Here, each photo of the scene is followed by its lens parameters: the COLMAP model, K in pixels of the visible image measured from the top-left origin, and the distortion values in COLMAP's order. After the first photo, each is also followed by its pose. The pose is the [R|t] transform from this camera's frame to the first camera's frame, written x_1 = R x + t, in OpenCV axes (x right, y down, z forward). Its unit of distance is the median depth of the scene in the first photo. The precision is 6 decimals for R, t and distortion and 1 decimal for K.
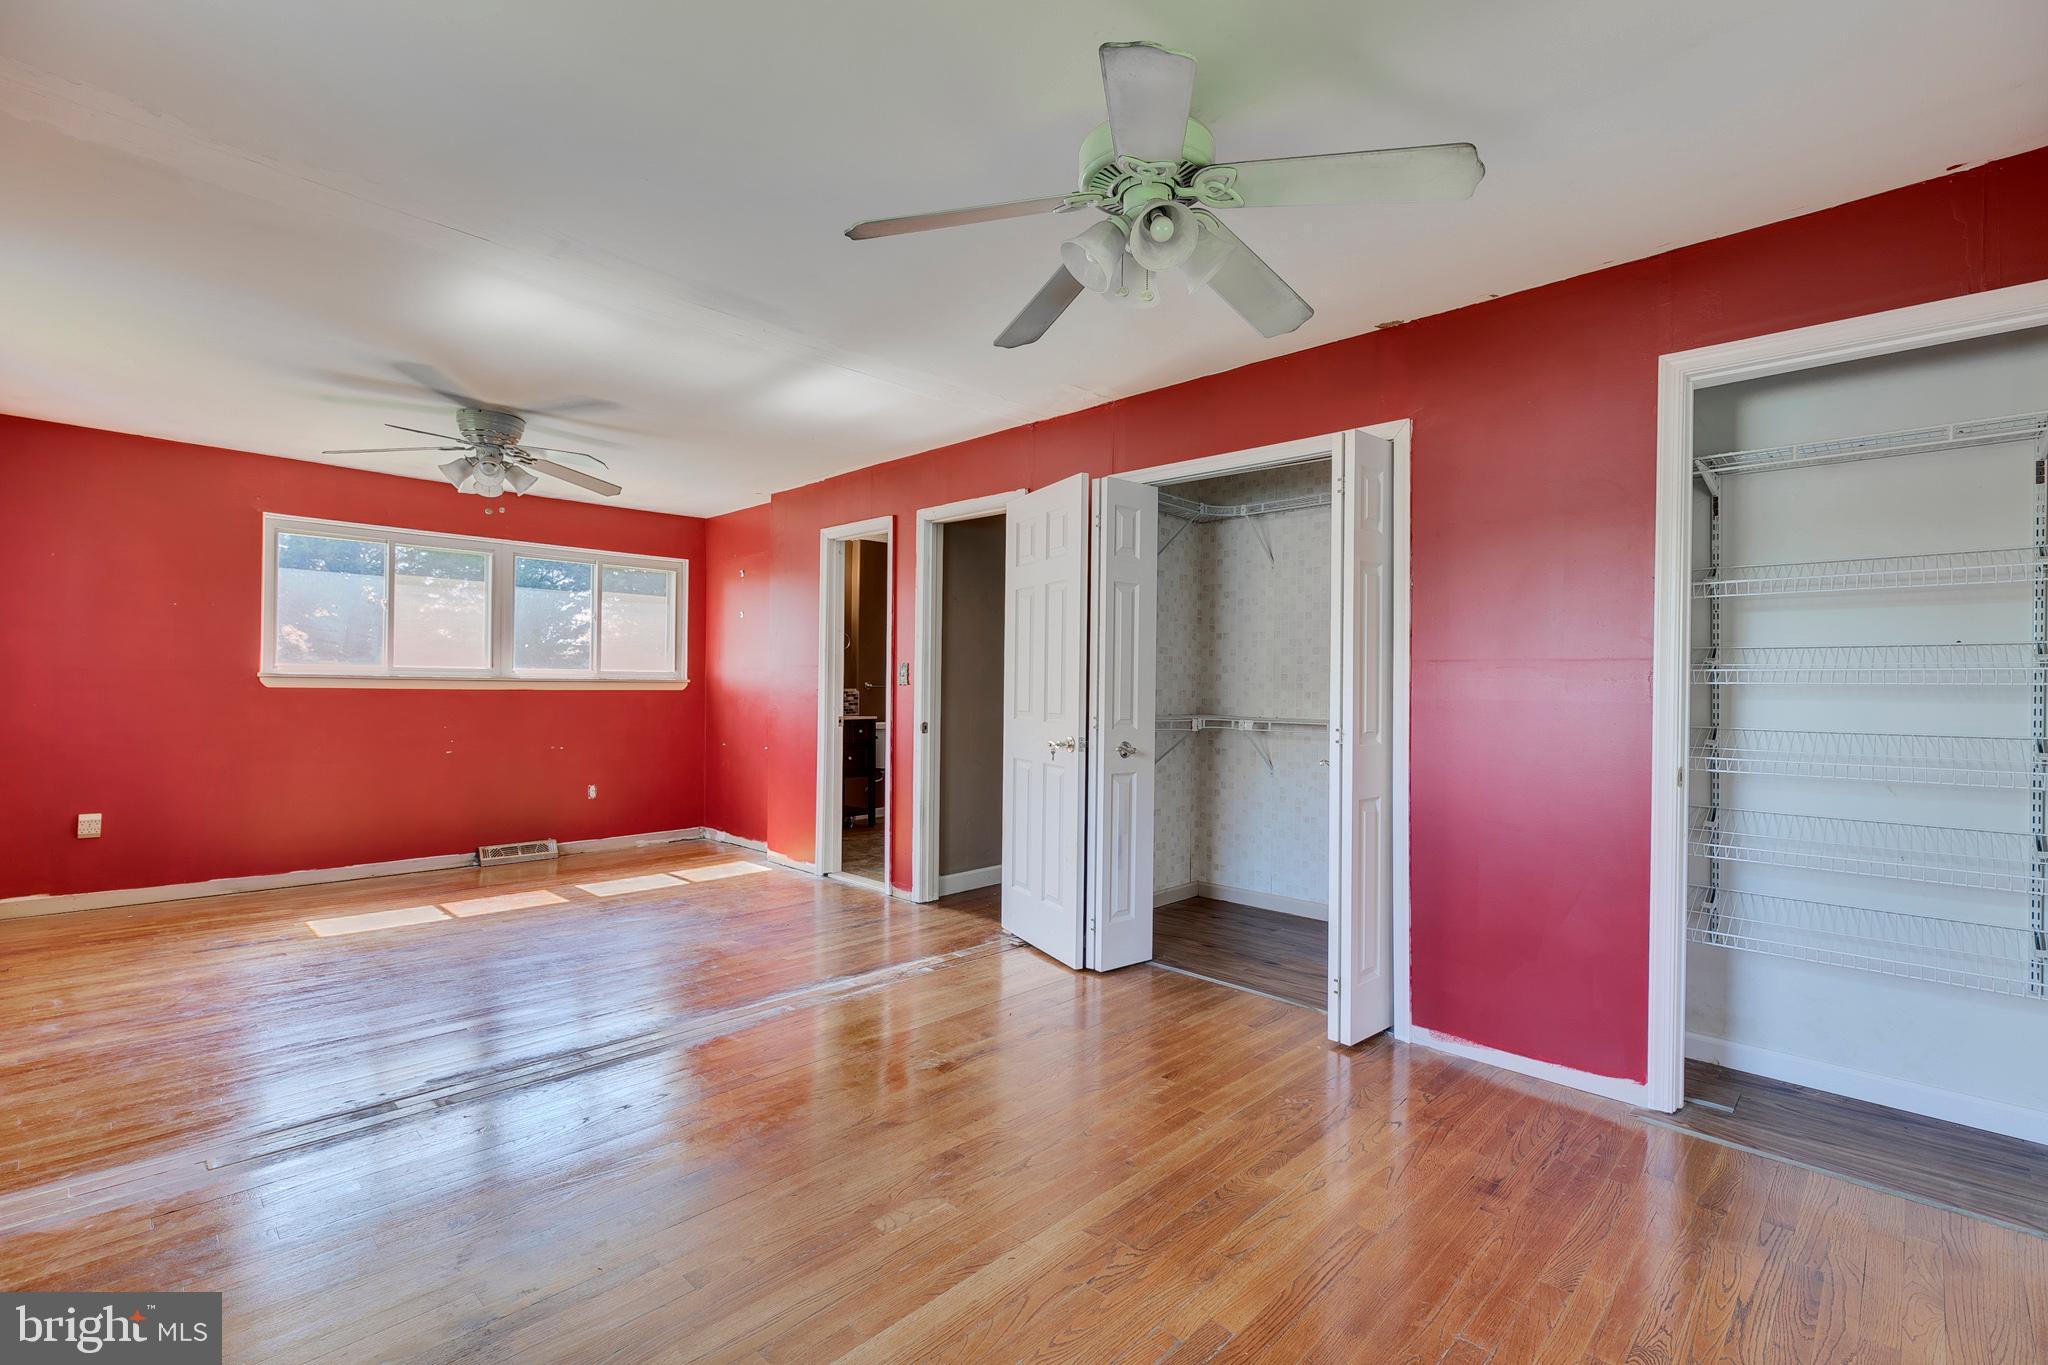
lens RADIAL K [[910.4, 0, 1022.6], [0, 910.4, 681.7], [0, 0, 1]] dist [0.004405, 0.000660]
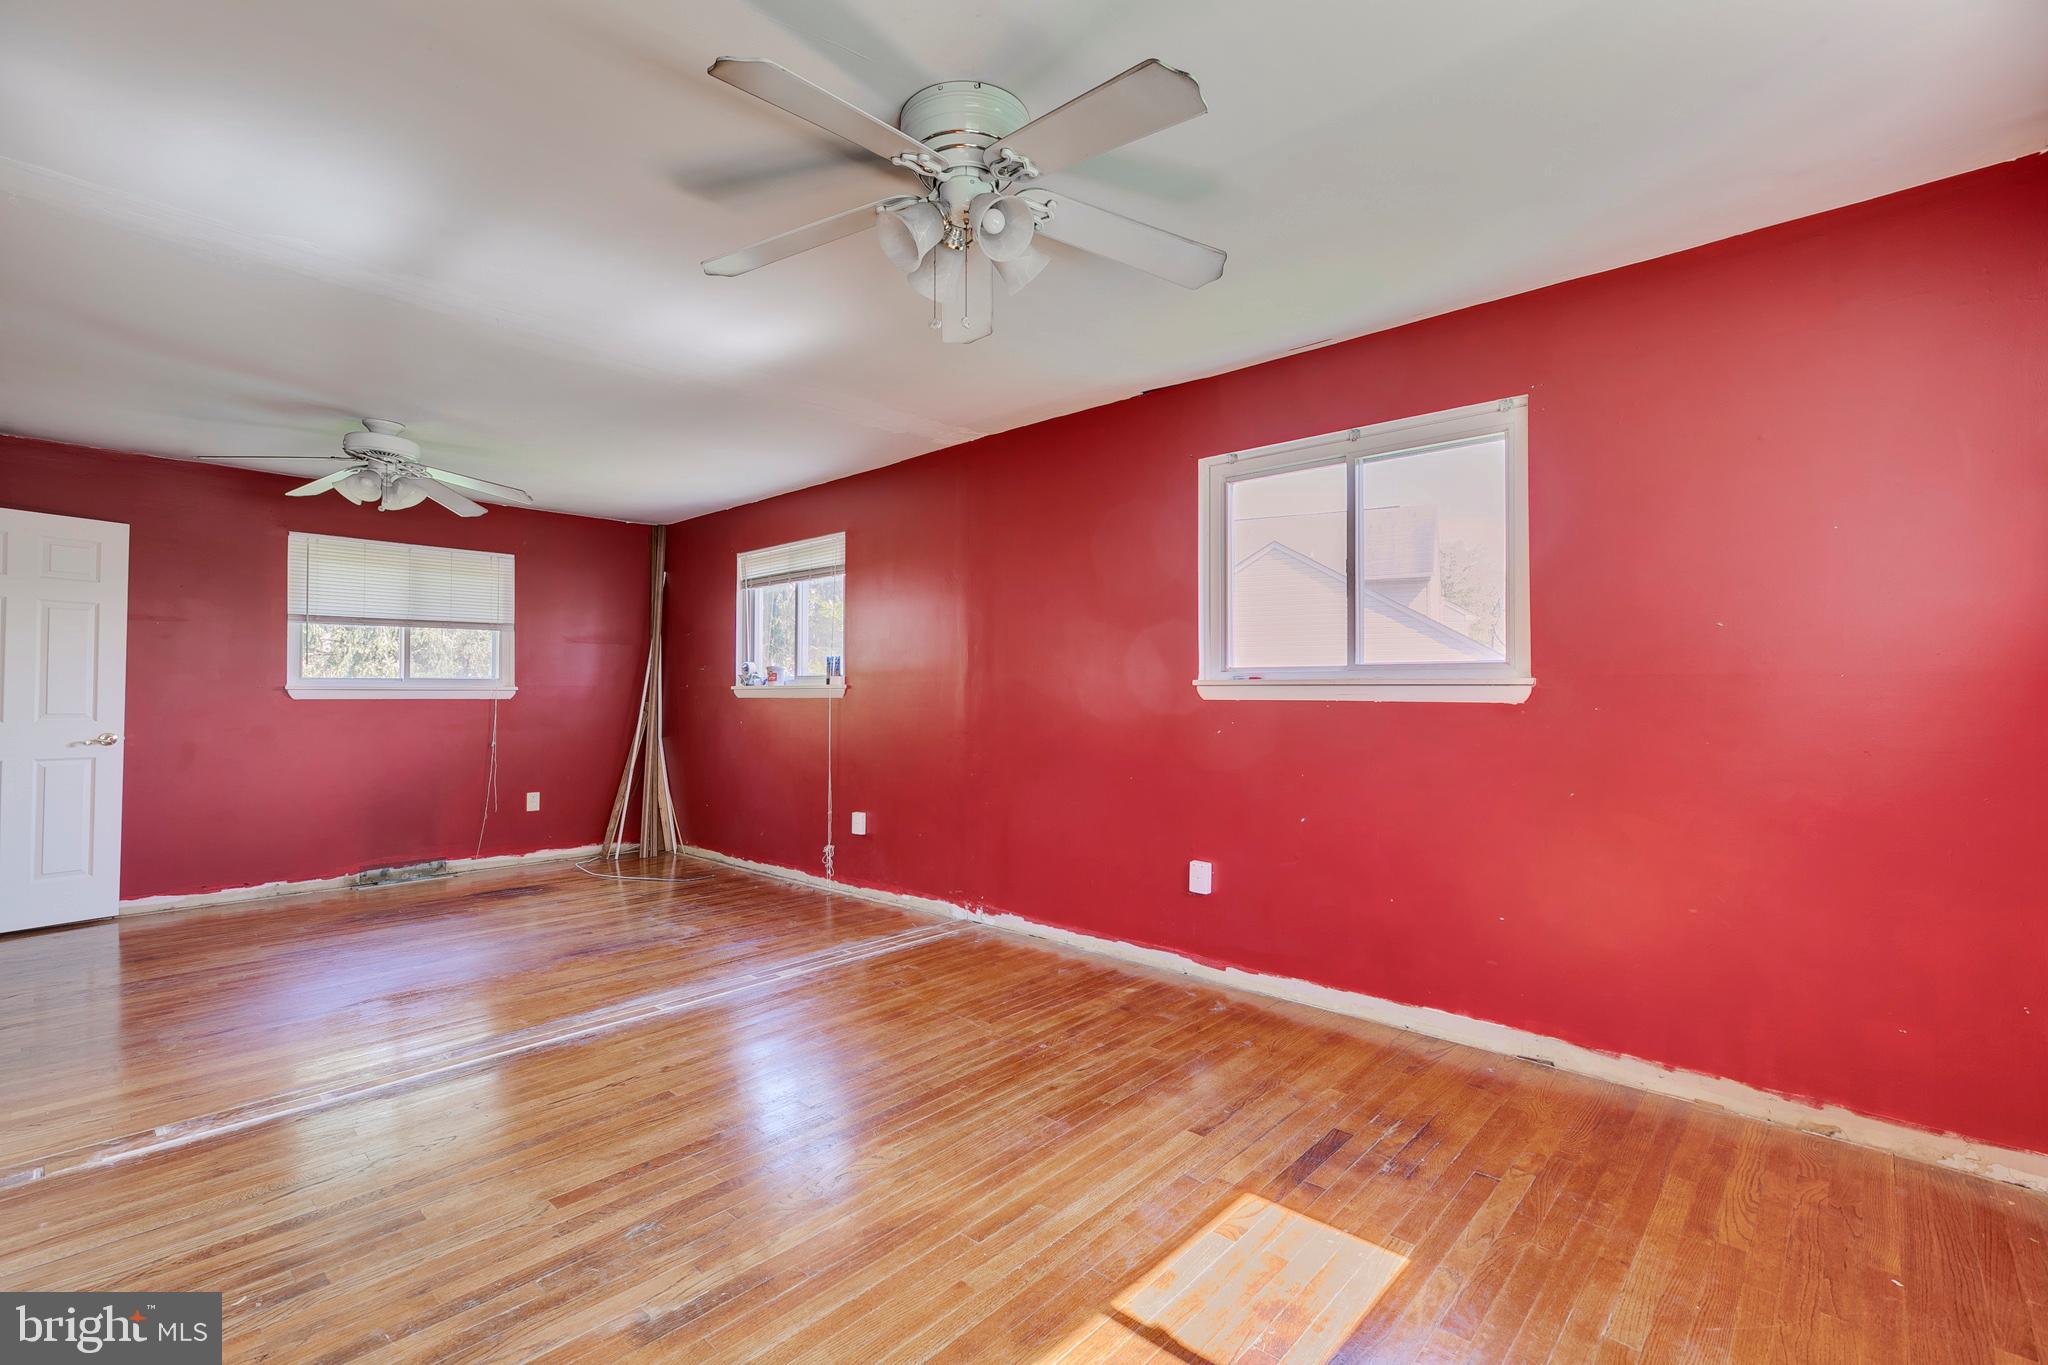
lens RADIAL K [[910.4, 0, 1022.6], [0, 910.4, 681.7], [0, 0, 1]] dist [0.004405, 0.000660]
pose [[-0.999459, -0.010601, -0.031120, -0.510752], [-0.010080, 0.999808, -0.016827, 0.002527], [0.031292, -0.016505, -0.999374, 1.240856]]
